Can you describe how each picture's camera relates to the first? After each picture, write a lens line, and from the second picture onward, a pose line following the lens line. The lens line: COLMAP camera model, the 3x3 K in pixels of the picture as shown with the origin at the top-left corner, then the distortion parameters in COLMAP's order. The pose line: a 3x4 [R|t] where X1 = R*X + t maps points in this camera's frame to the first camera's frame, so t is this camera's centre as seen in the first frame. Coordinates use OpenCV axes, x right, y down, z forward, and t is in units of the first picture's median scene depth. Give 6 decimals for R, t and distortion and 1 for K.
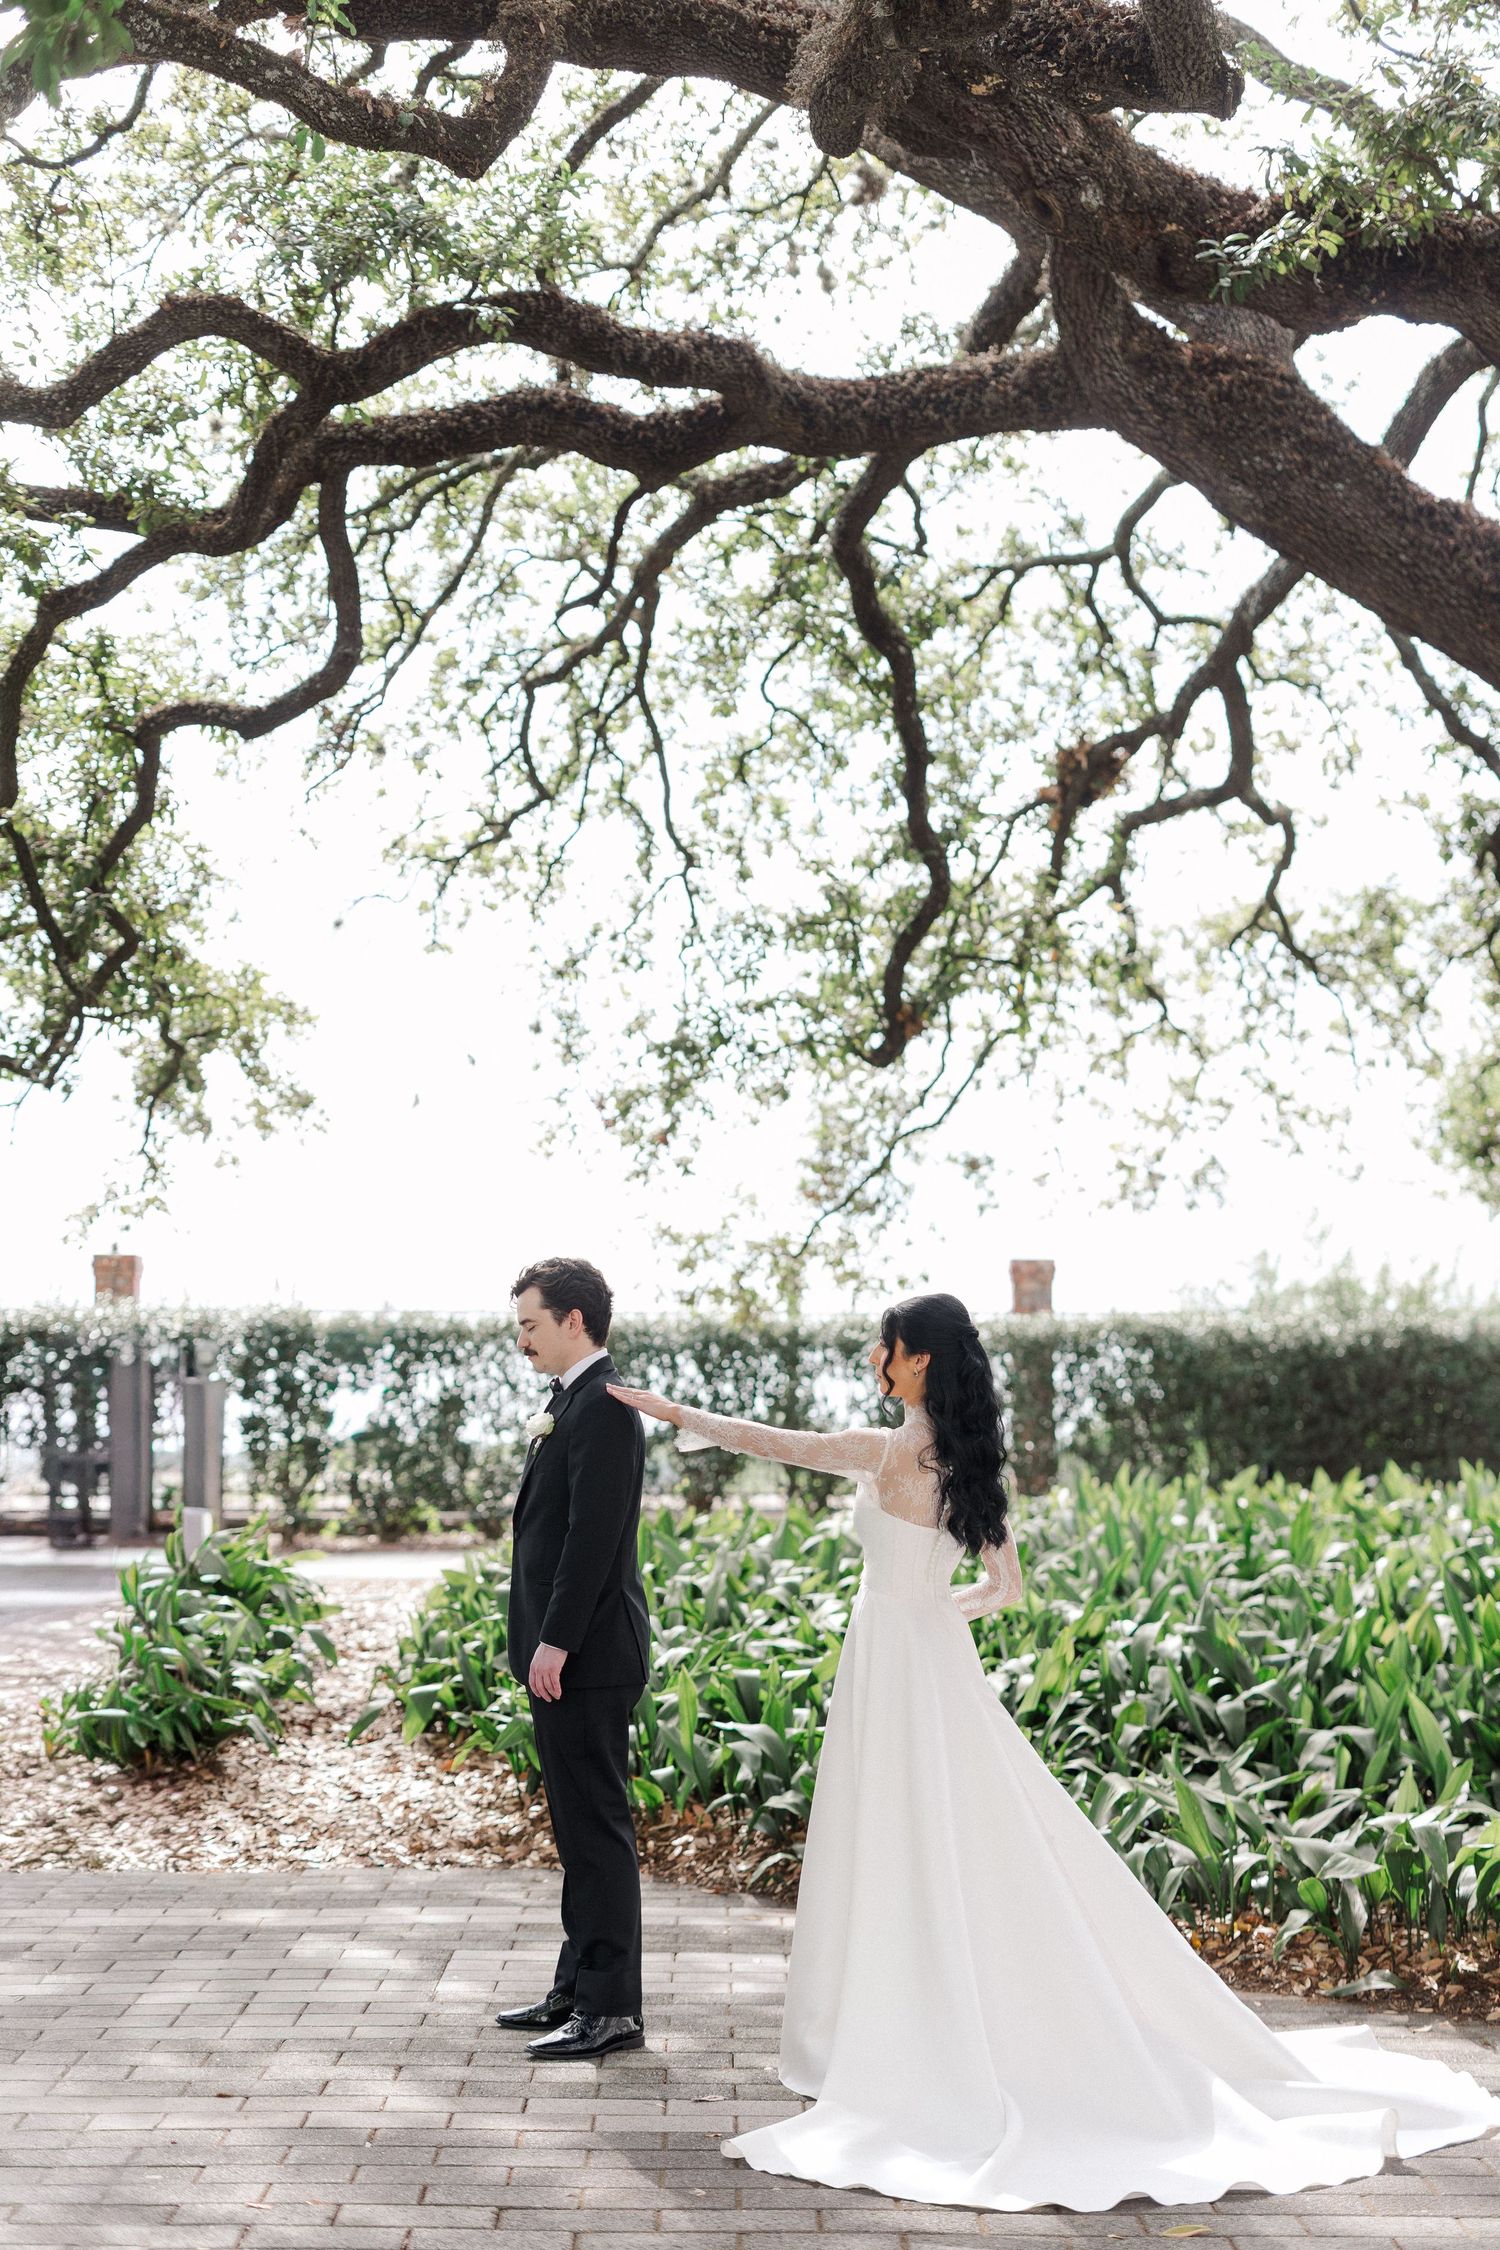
lens RADIAL K [[3297.4, 0, 711.6], [0, 3297.4, 1129.5], [0, 0, 1]] dist [-0.013582, 0.063102]
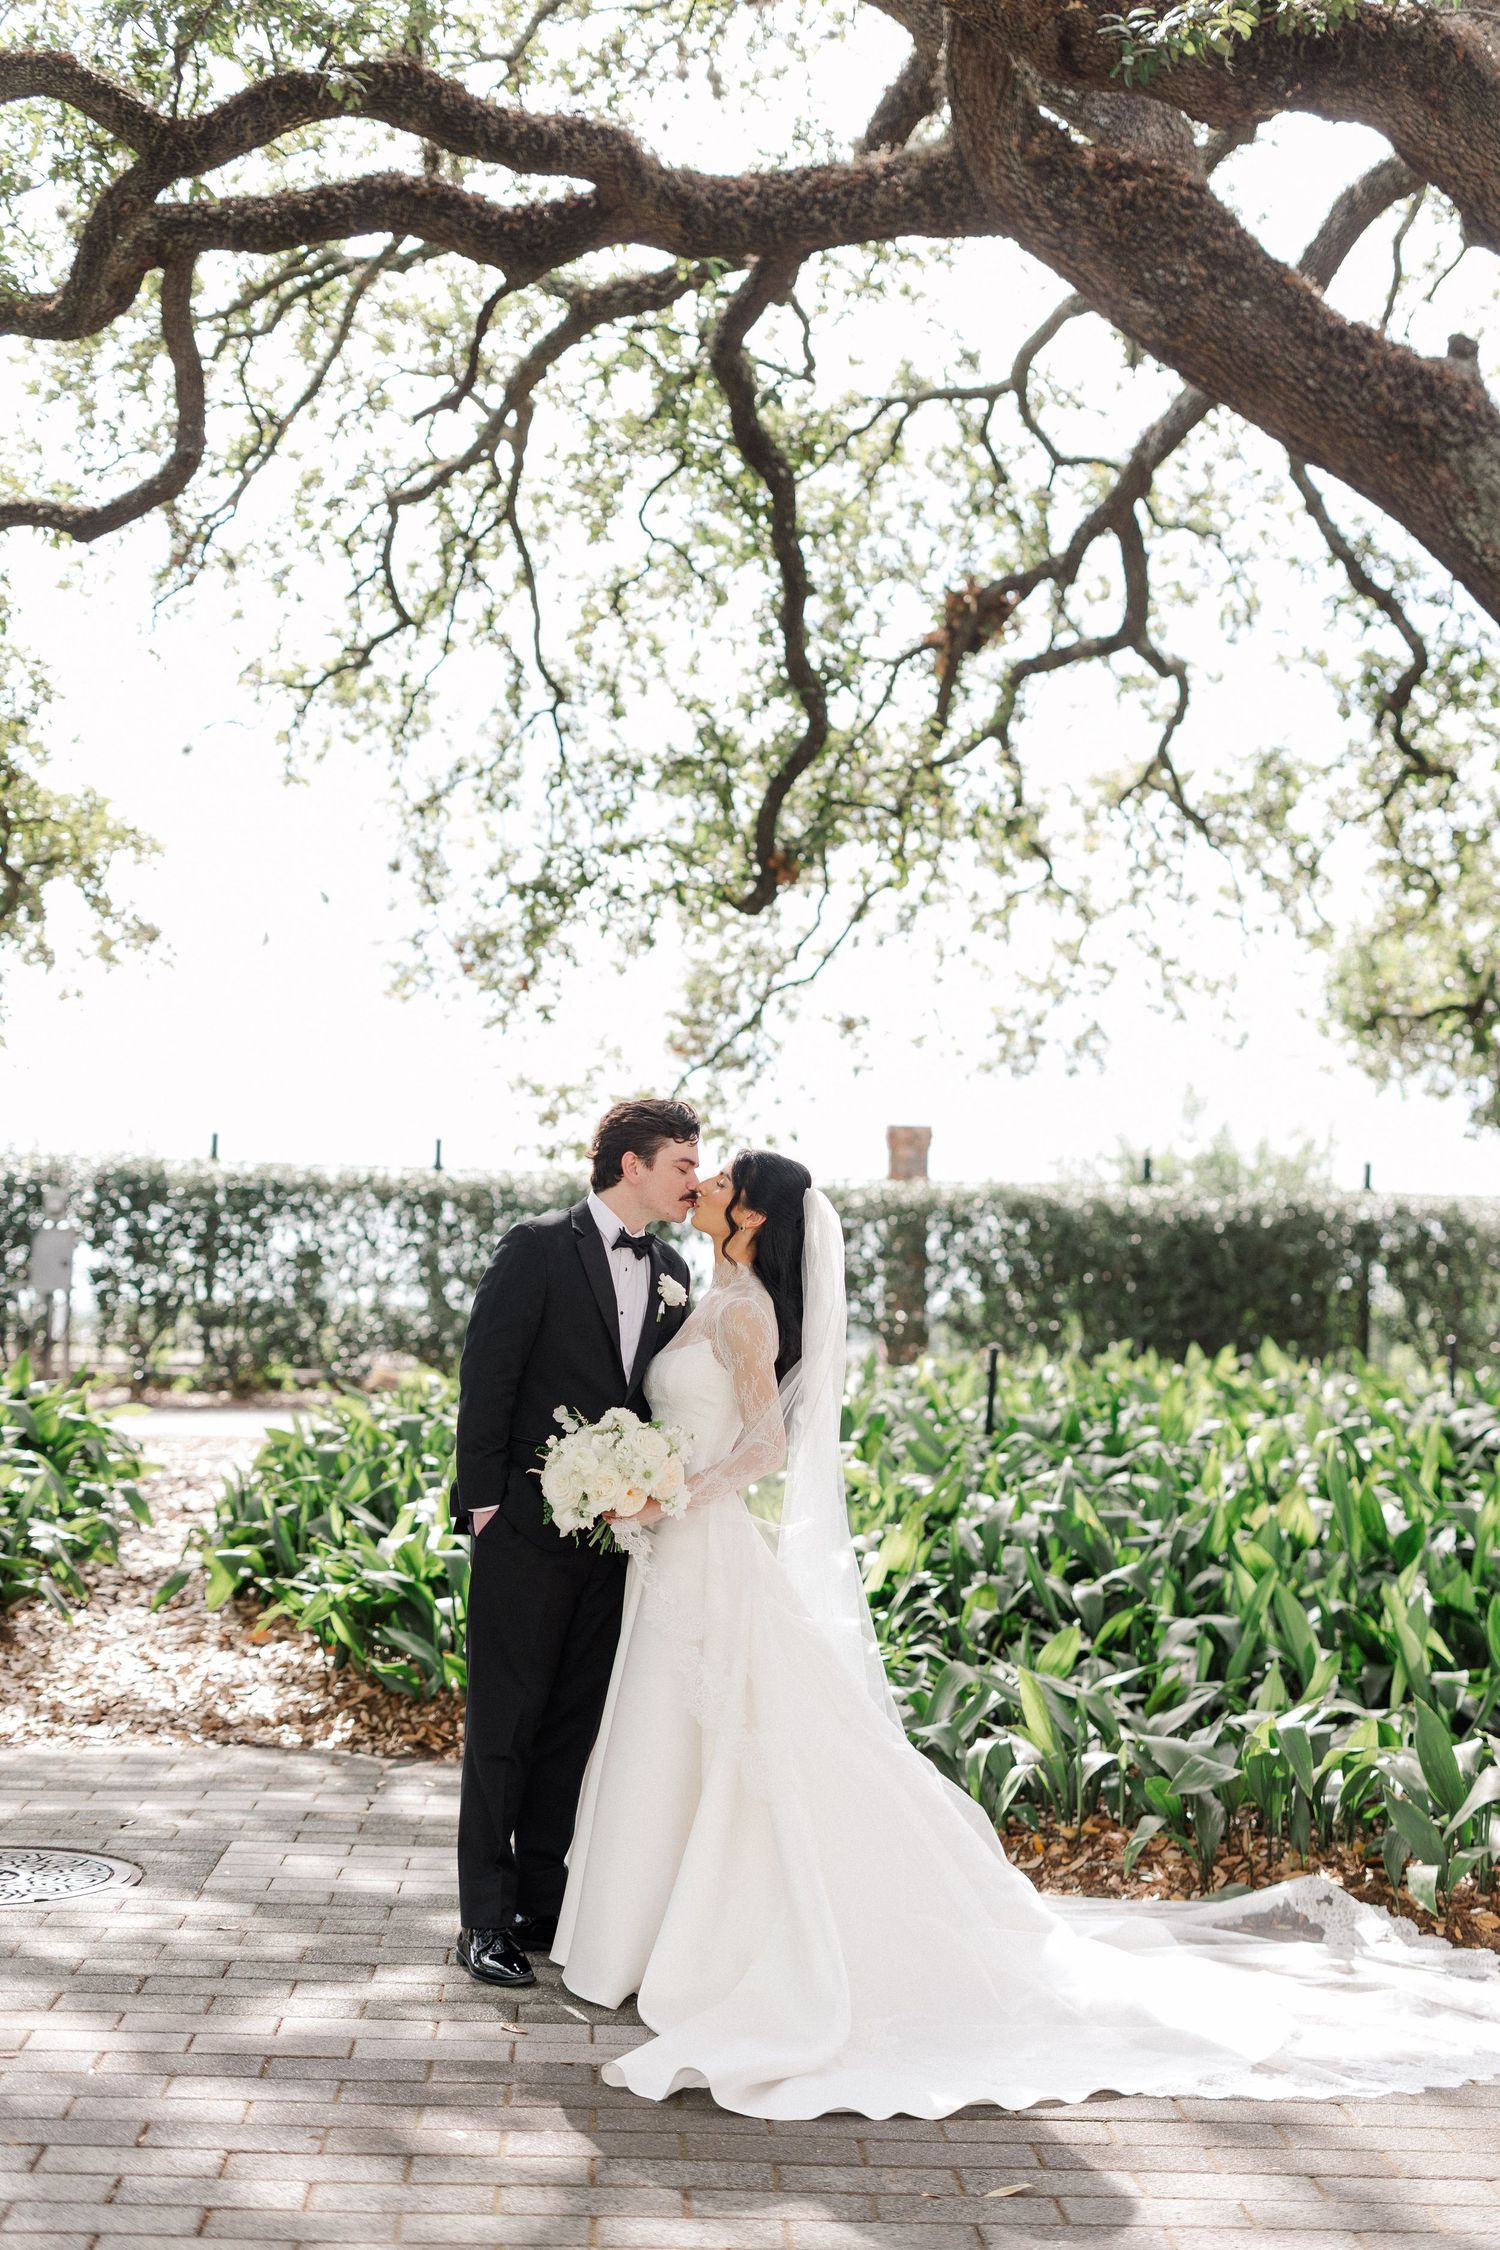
lens RADIAL K [[3284.2, 0, 729.6], [0, 3284.2, 1123.0], [0, 0, 1]] dist [-0.008090, 0.024713]
pose [[0.998943, 0.024841, 0.038687, 0.009396], [-0.026275, 0.998969, 0.037008, 0.006036], [-0.037728, -0.037985, 0.998566, 0.044429]]
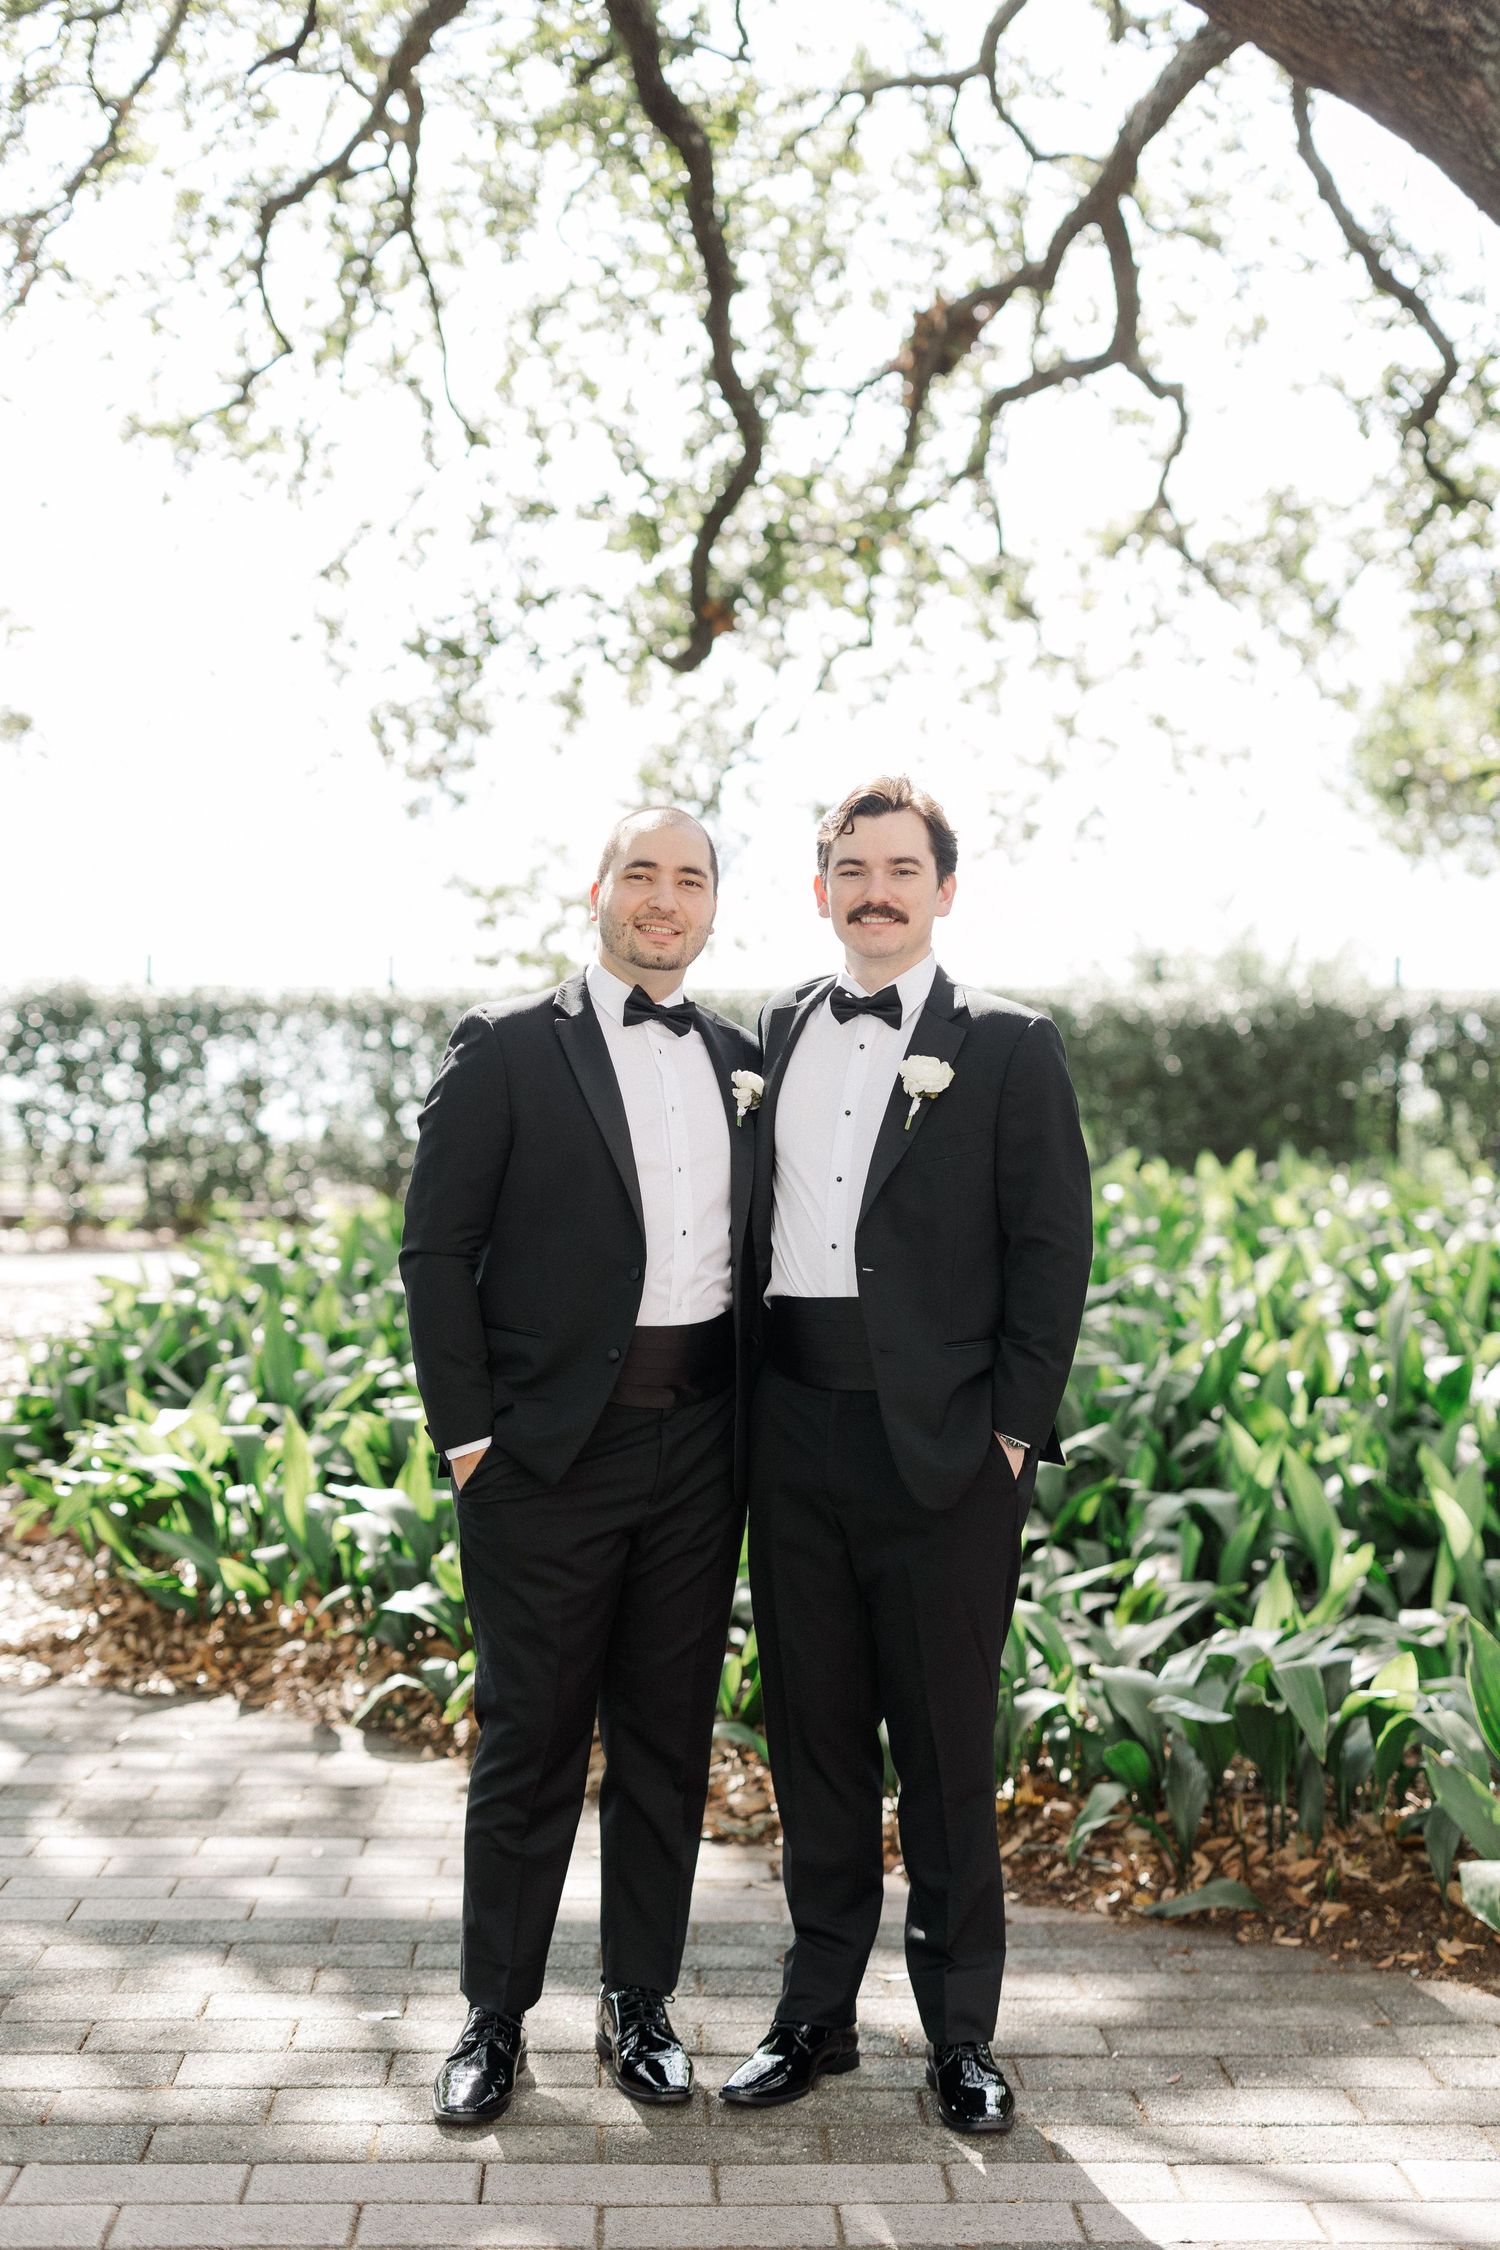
lens RADIAL K [[3259.1, 0, 750.0], [0, 3259.1, 1125.0], [0, 0, 1]] dist [-0.026300, 0.089300]
pose [[0.999439, -0.001457, 0.033474, 0.037964], [-0.001554, 0.995964, 0.089737, 0.020014], [-0.033470, -0.089739, 0.995403, 0.161181]]
